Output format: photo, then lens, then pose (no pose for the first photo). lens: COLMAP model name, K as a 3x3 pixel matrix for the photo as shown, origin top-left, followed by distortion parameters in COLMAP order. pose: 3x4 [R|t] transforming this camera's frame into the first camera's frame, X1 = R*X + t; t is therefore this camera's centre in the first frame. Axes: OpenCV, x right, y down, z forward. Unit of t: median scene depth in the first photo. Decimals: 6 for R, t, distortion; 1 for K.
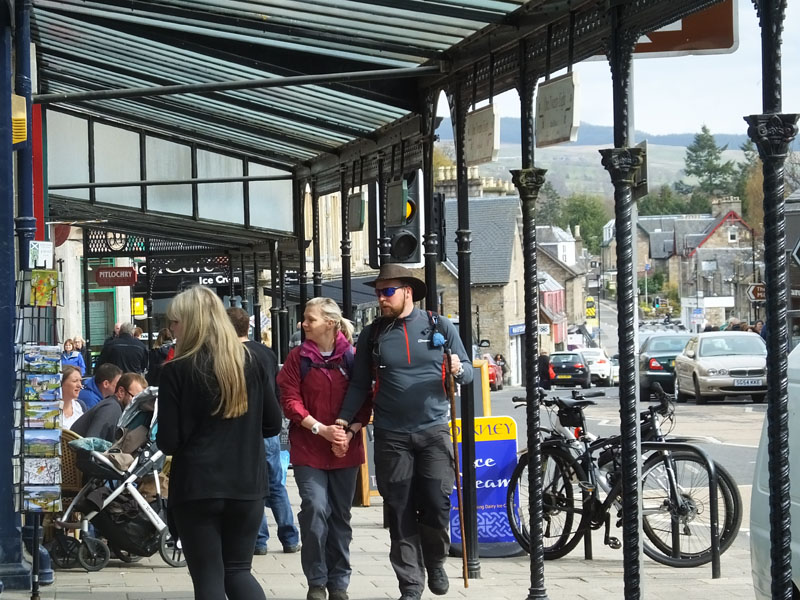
lens RADIAL K [[3052.1, 0, 399.9], [0, 3052.1, 300.1], [0, 0, 1]] dist [0.114712, 0.000000]
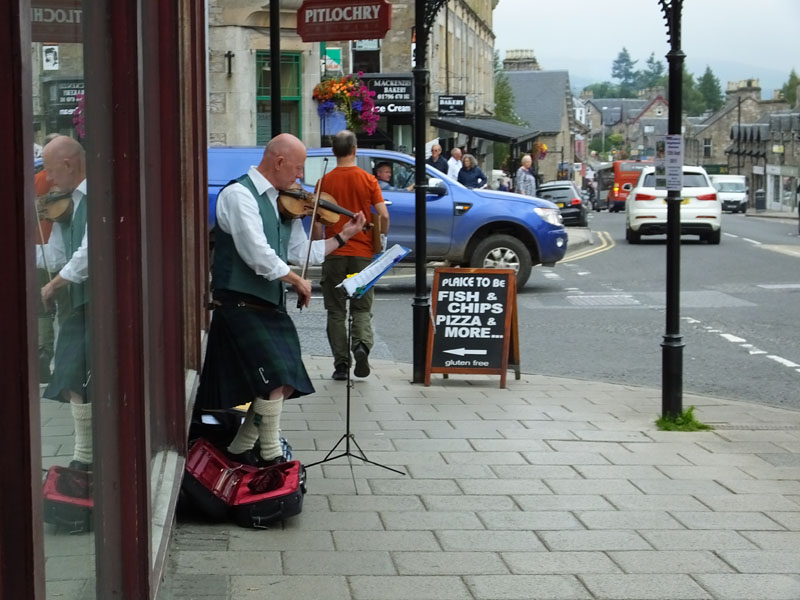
lens RADIAL K [[1676.9, 0, 400.1], [0, 1676.9, 299.9], [0, 0, 1]] dist [0.005059, 0.000000]
pose [[0.999663, 0.022080, -0.013632, -0.011143], [-0.020780, 0.995809, 0.089067, 0.001688], [0.015542, -0.088753, 0.995932, 0.103507]]
